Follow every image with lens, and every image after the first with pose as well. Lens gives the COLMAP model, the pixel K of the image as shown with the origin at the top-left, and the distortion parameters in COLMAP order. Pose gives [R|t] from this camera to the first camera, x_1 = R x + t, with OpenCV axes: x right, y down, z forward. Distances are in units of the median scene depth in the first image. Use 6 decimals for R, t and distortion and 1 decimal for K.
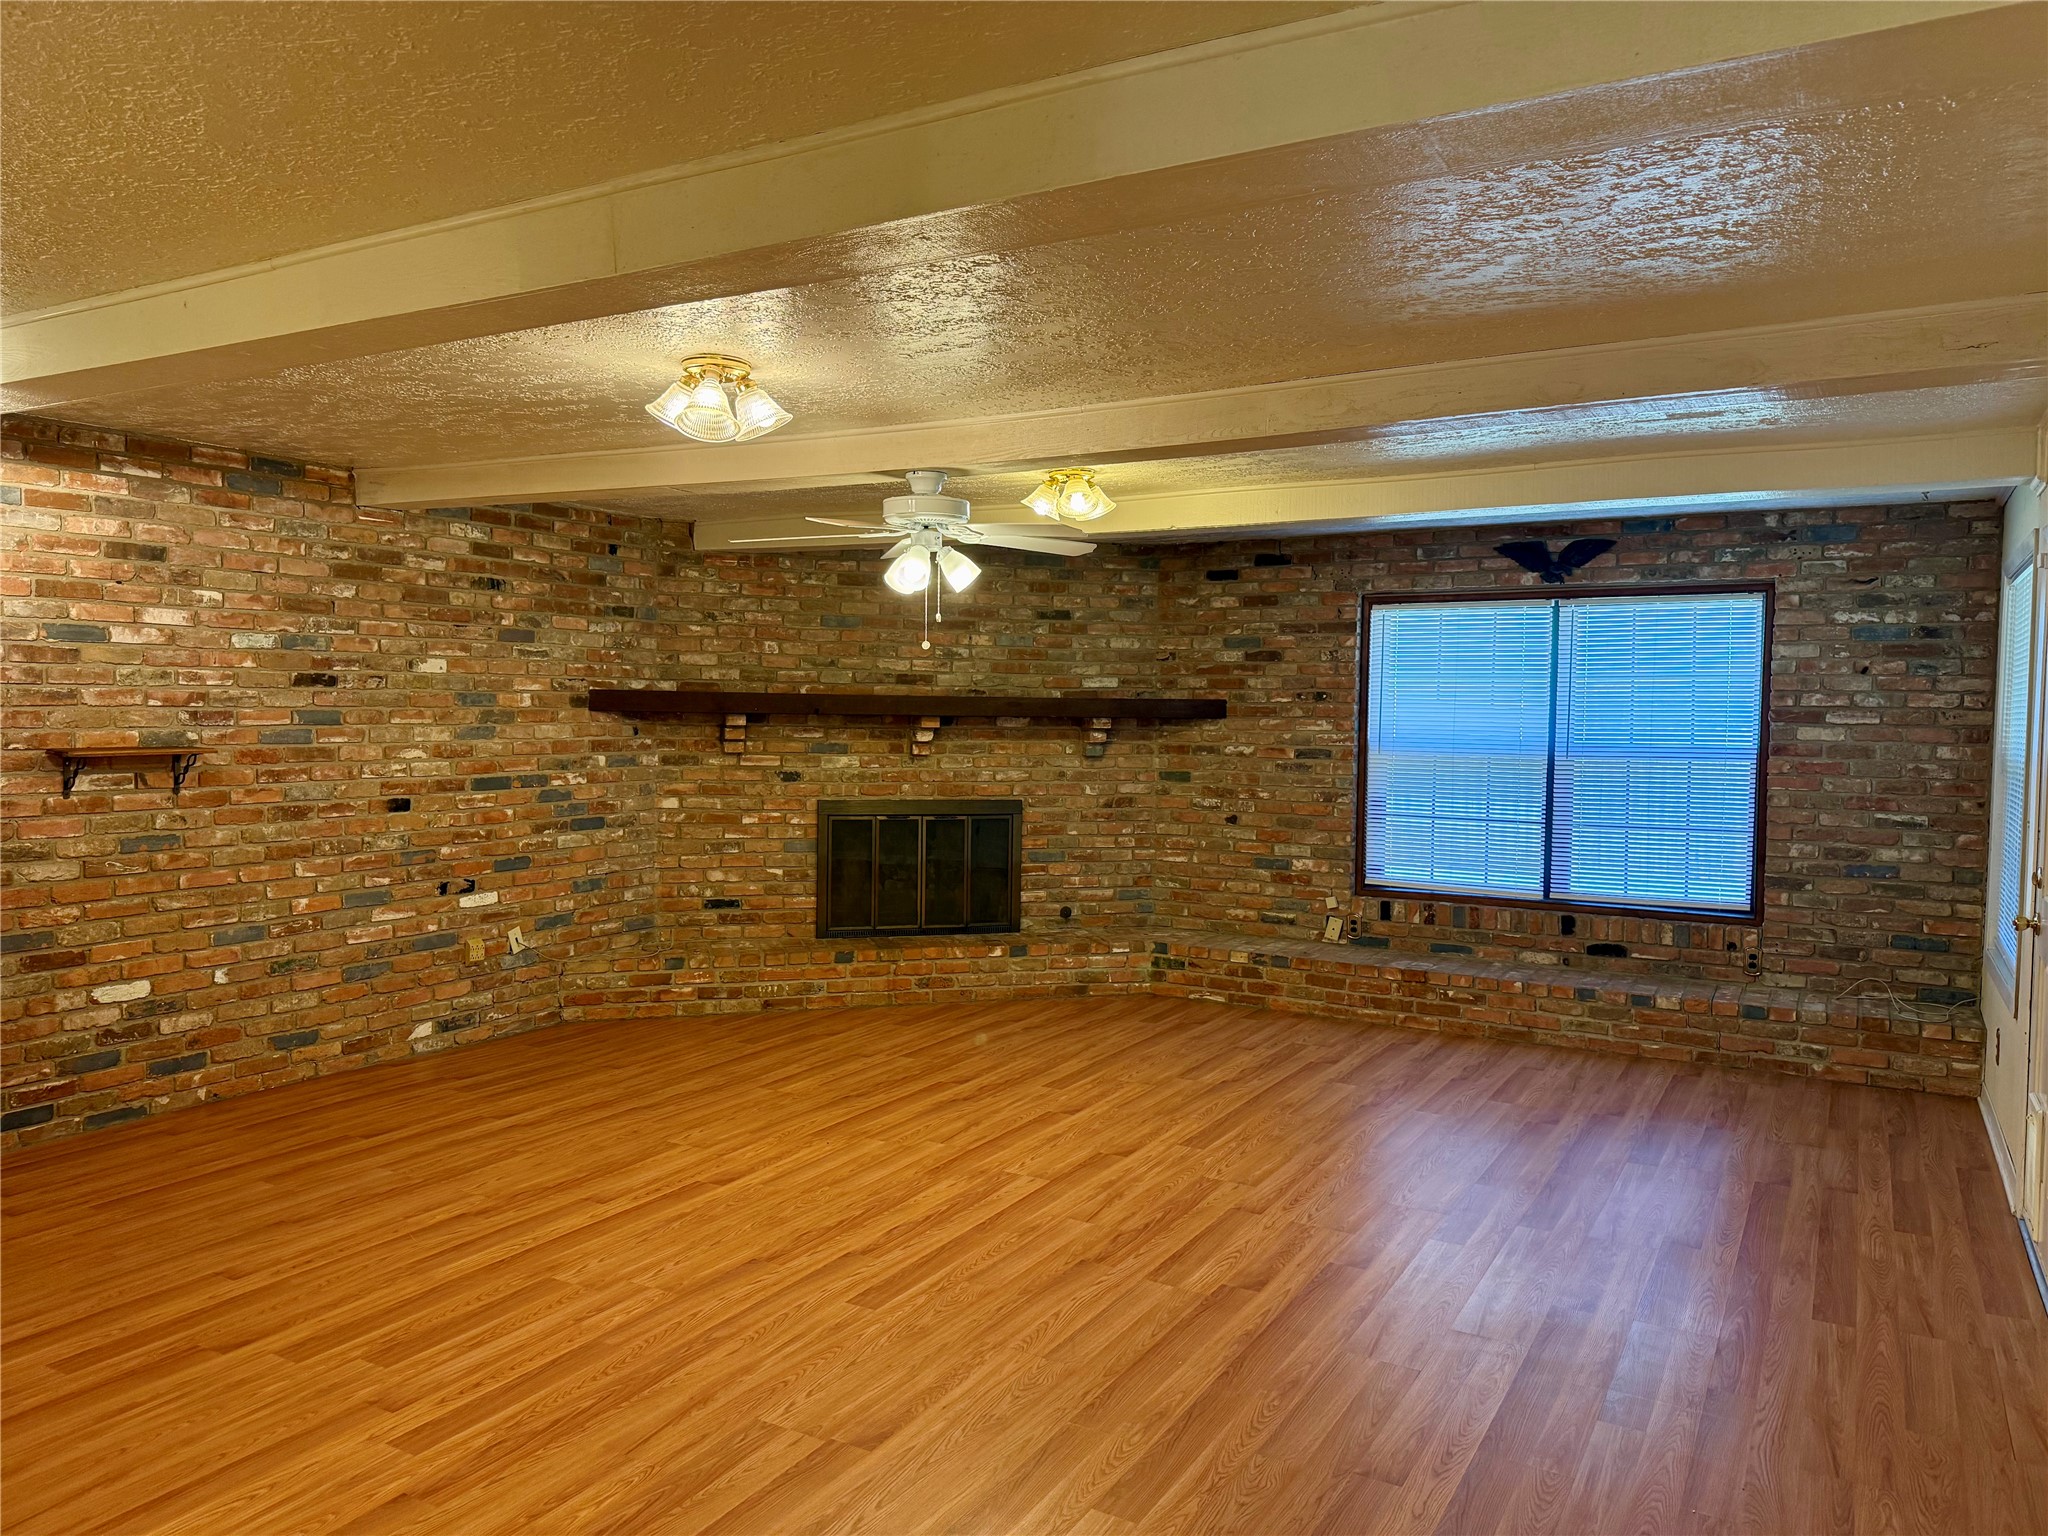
lens RADIAL K [[1432.8, 0, 1037.5], [0, 1432.8, 772.5], [0, 0, 1]] dist [0.083389, -0.105293]
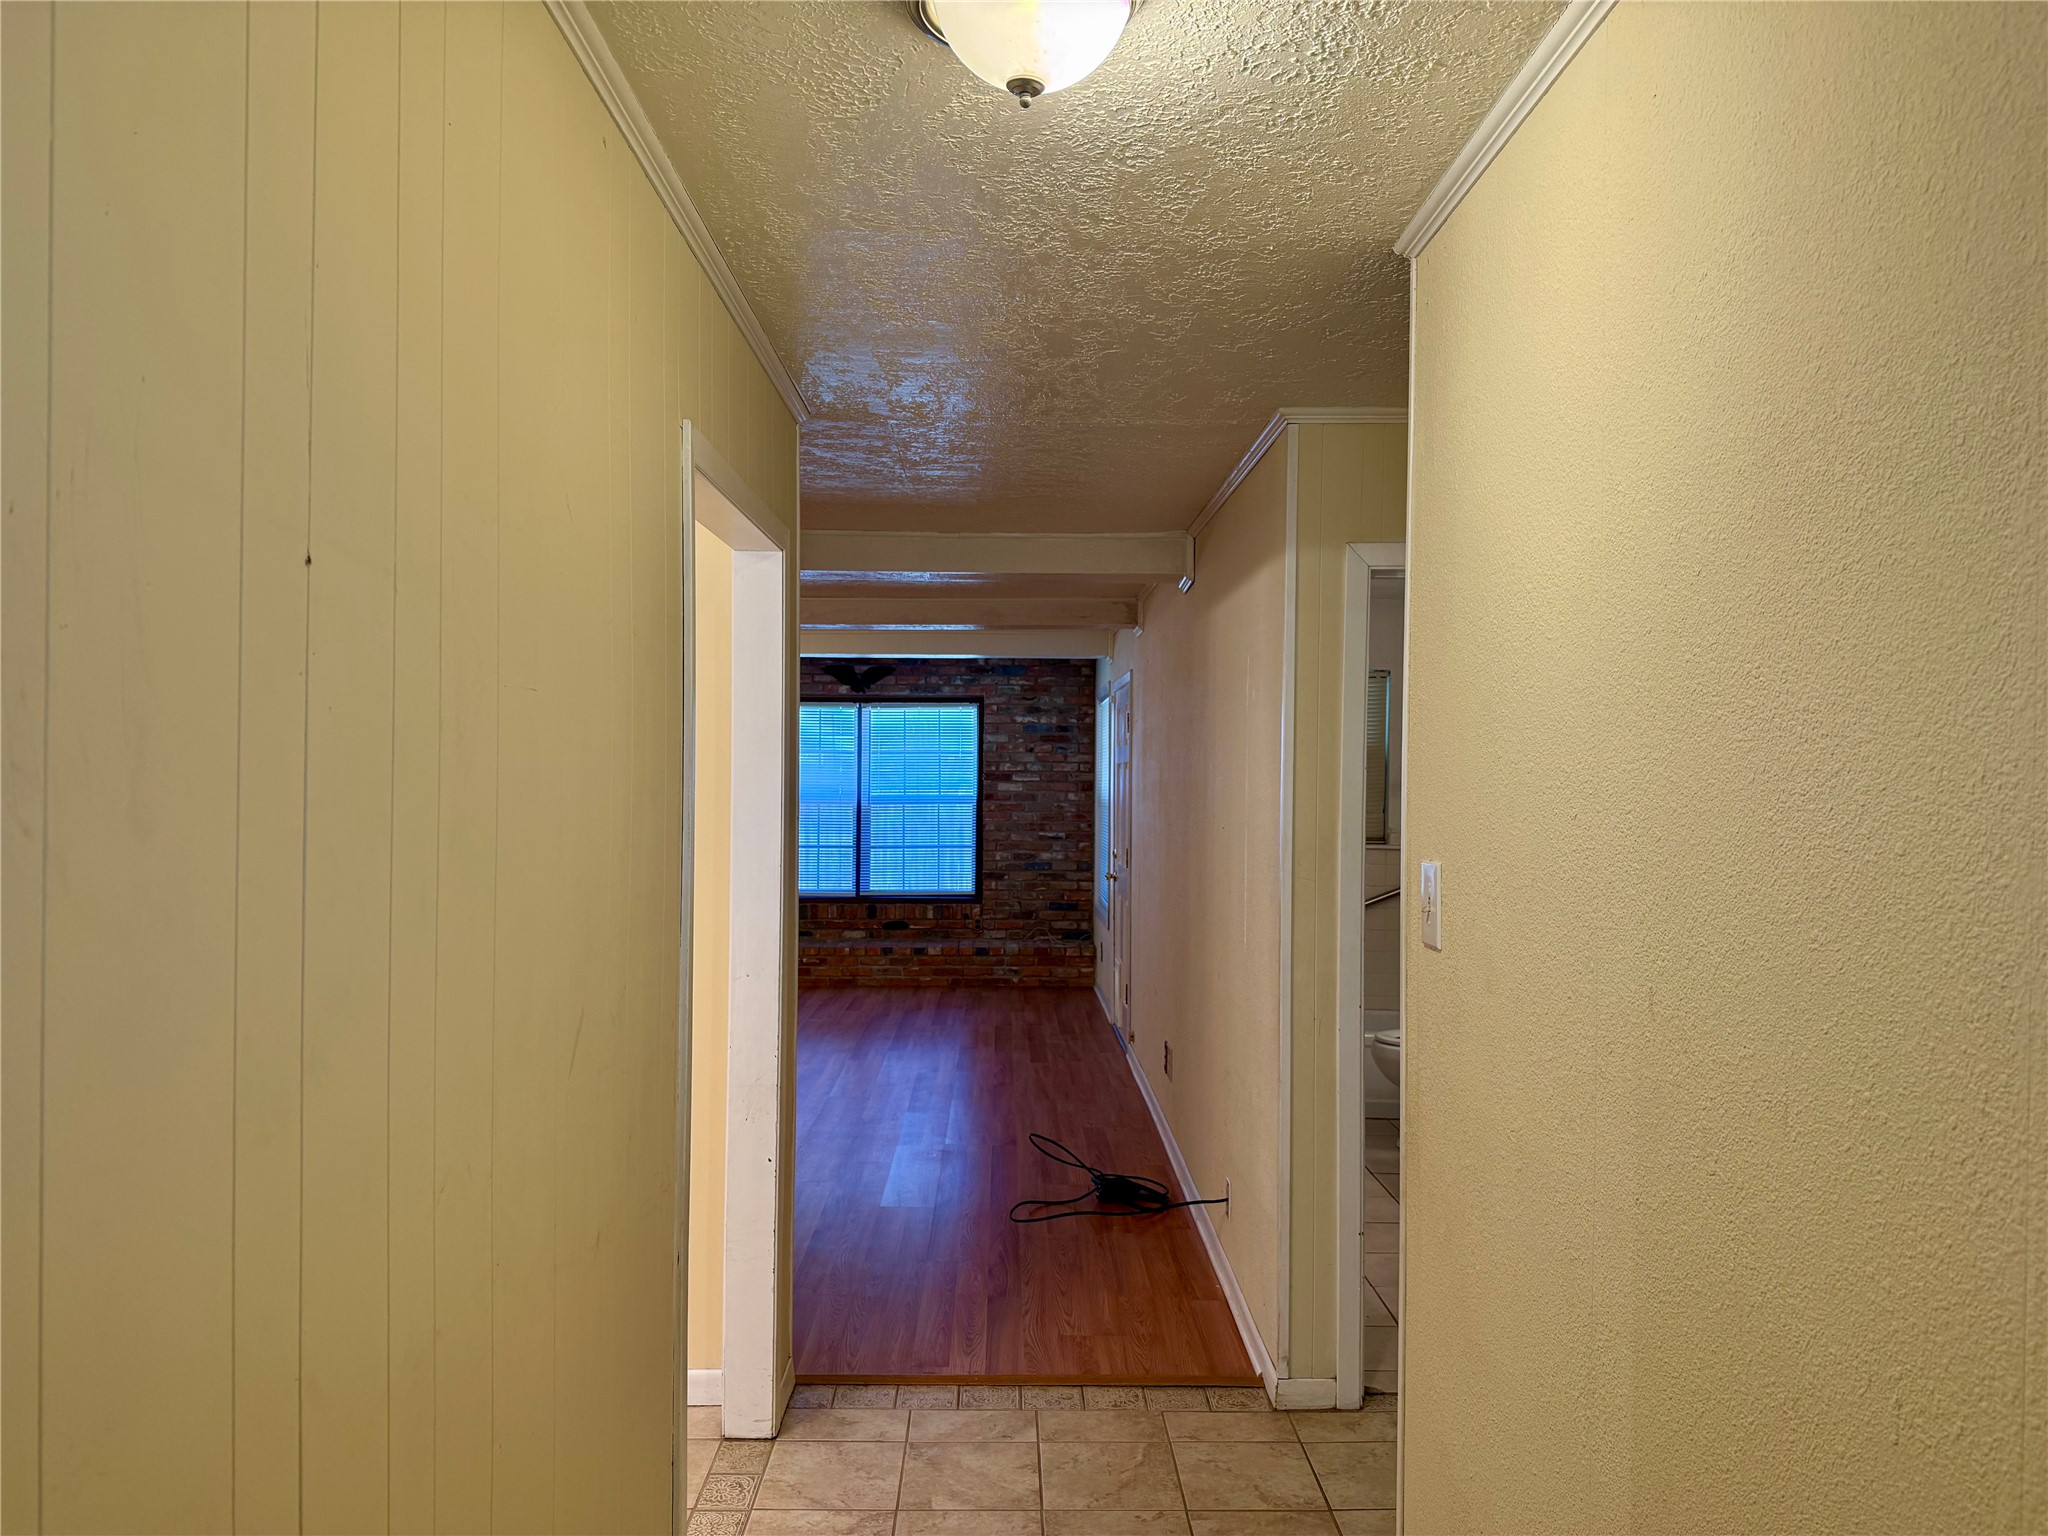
lens RADIAL K [[1432.8, 0, 1045.3], [0, 1432.8, 773.3], [0, 0, 1]] dist [0.083389, -0.105293]
pose [[0.854191, -0.004020, 0.519943, -0.309011], [0.027848, 0.998889, -0.038028, 0.023353], [-0.519212, 0.046963, 0.853354, -0.469677]]
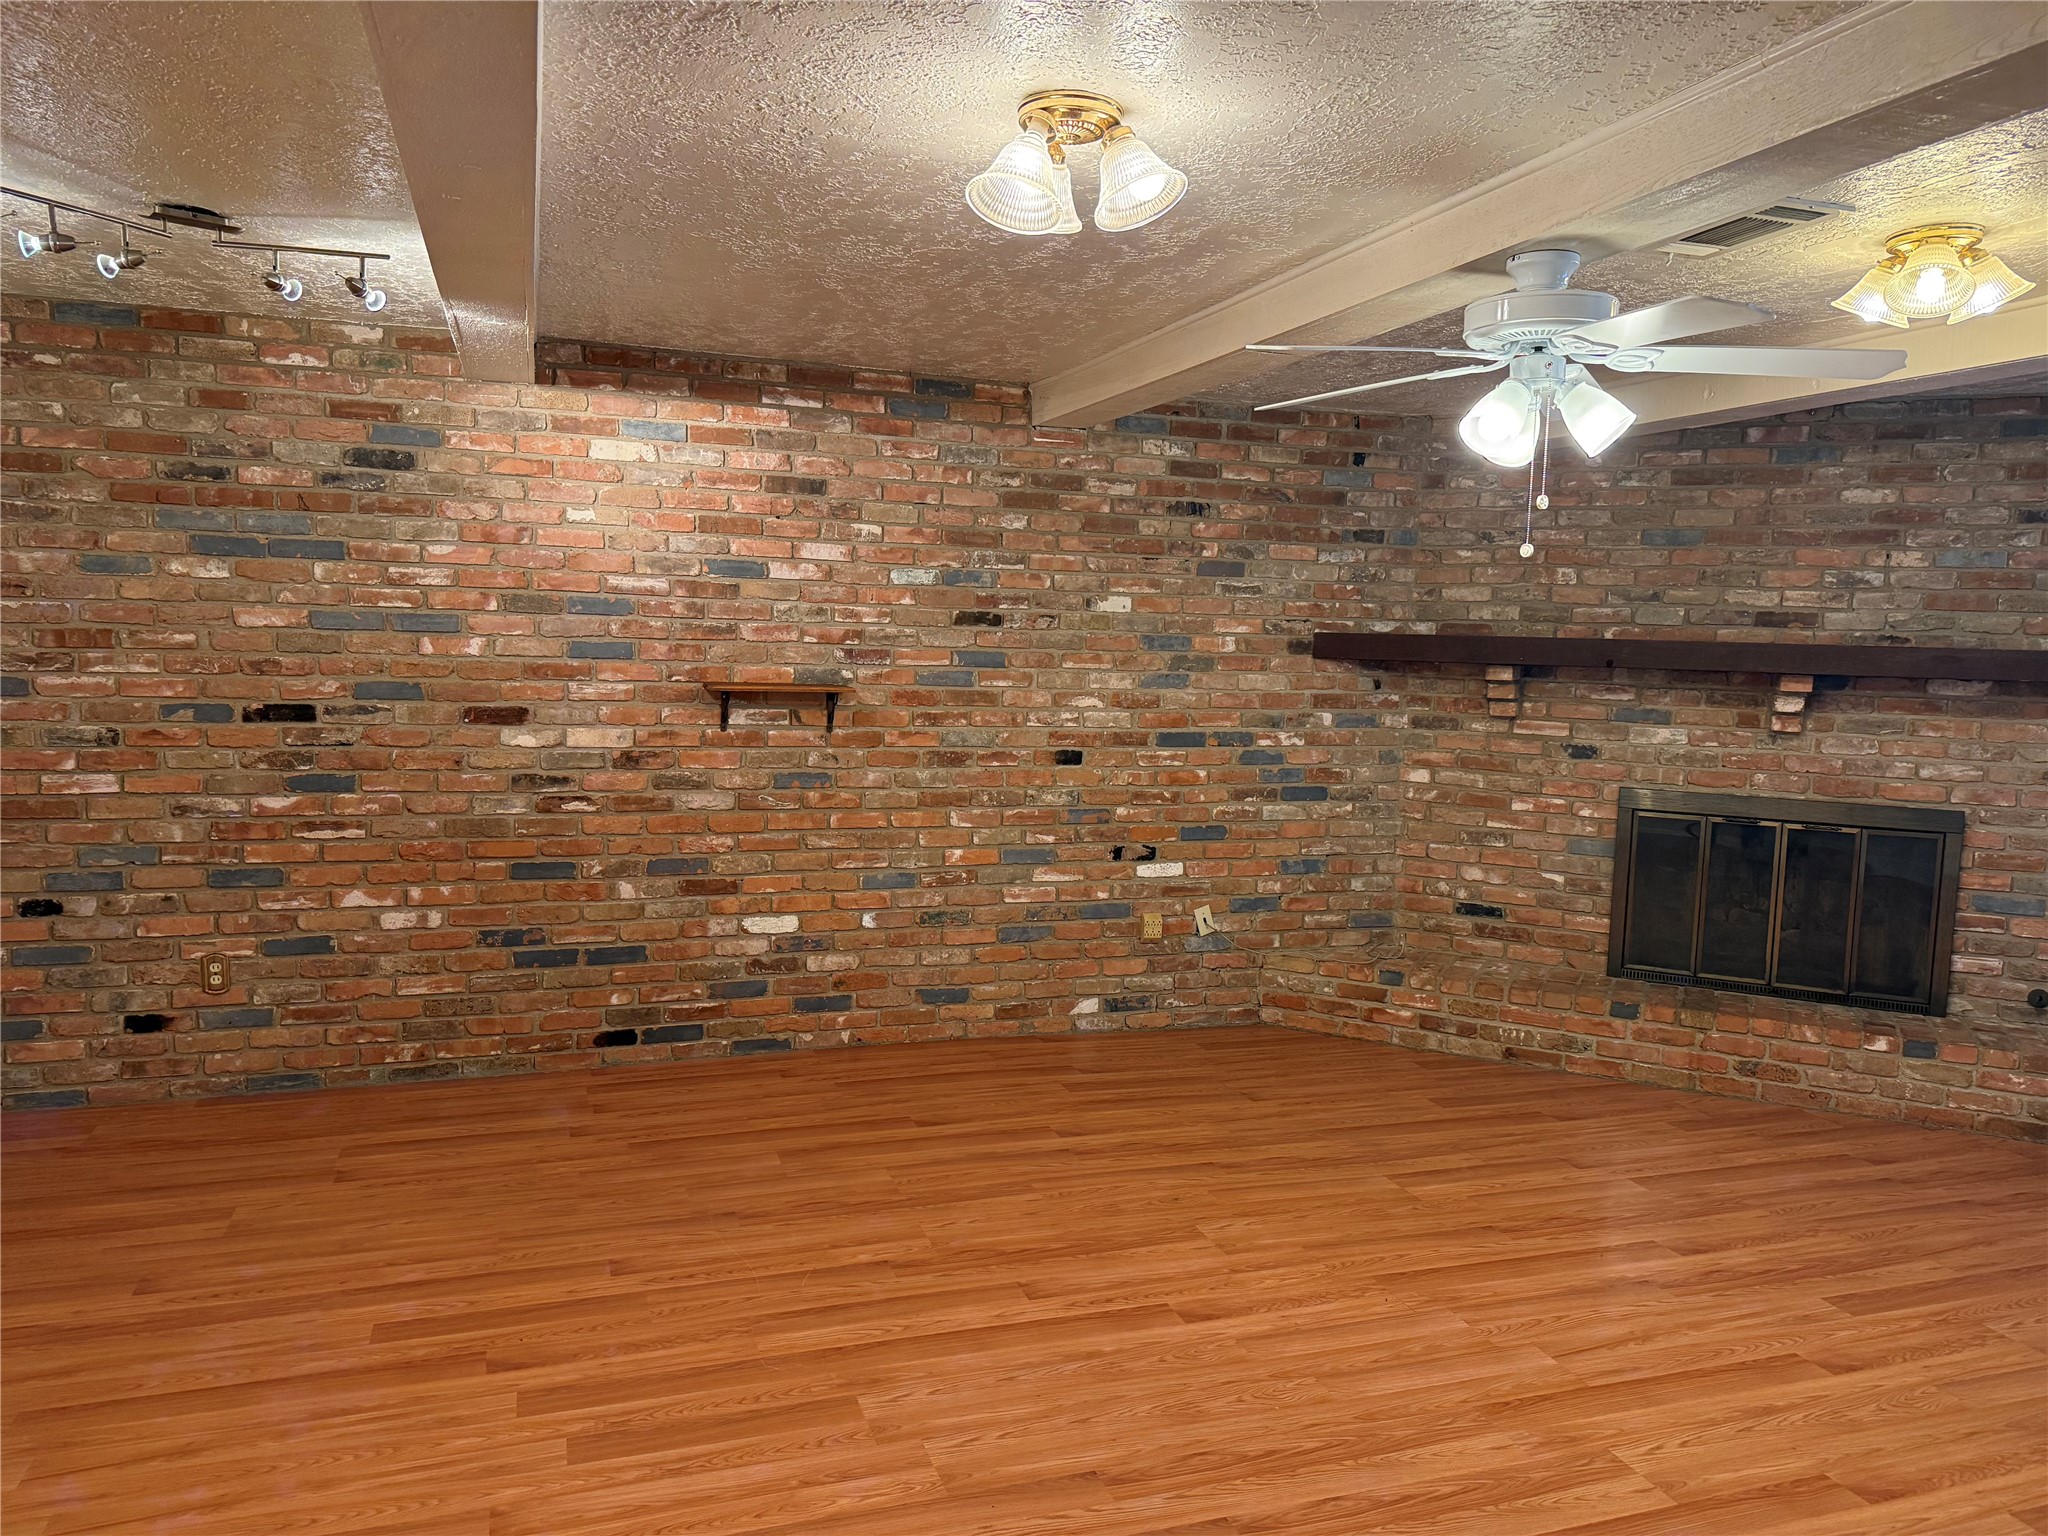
lens RADIAL K [[1432.8, 0, 1027.3], [0, 1432.8, 767.9], [0, 0, 1]] dist [0.083389, -0.105293]
pose [[0.748581, 0.070221, -0.659315, 0.127882], [-0.050819, 0.997527, 0.048544, -0.012938], [0.661093, -0.002833, 0.750298, 0.302172]]
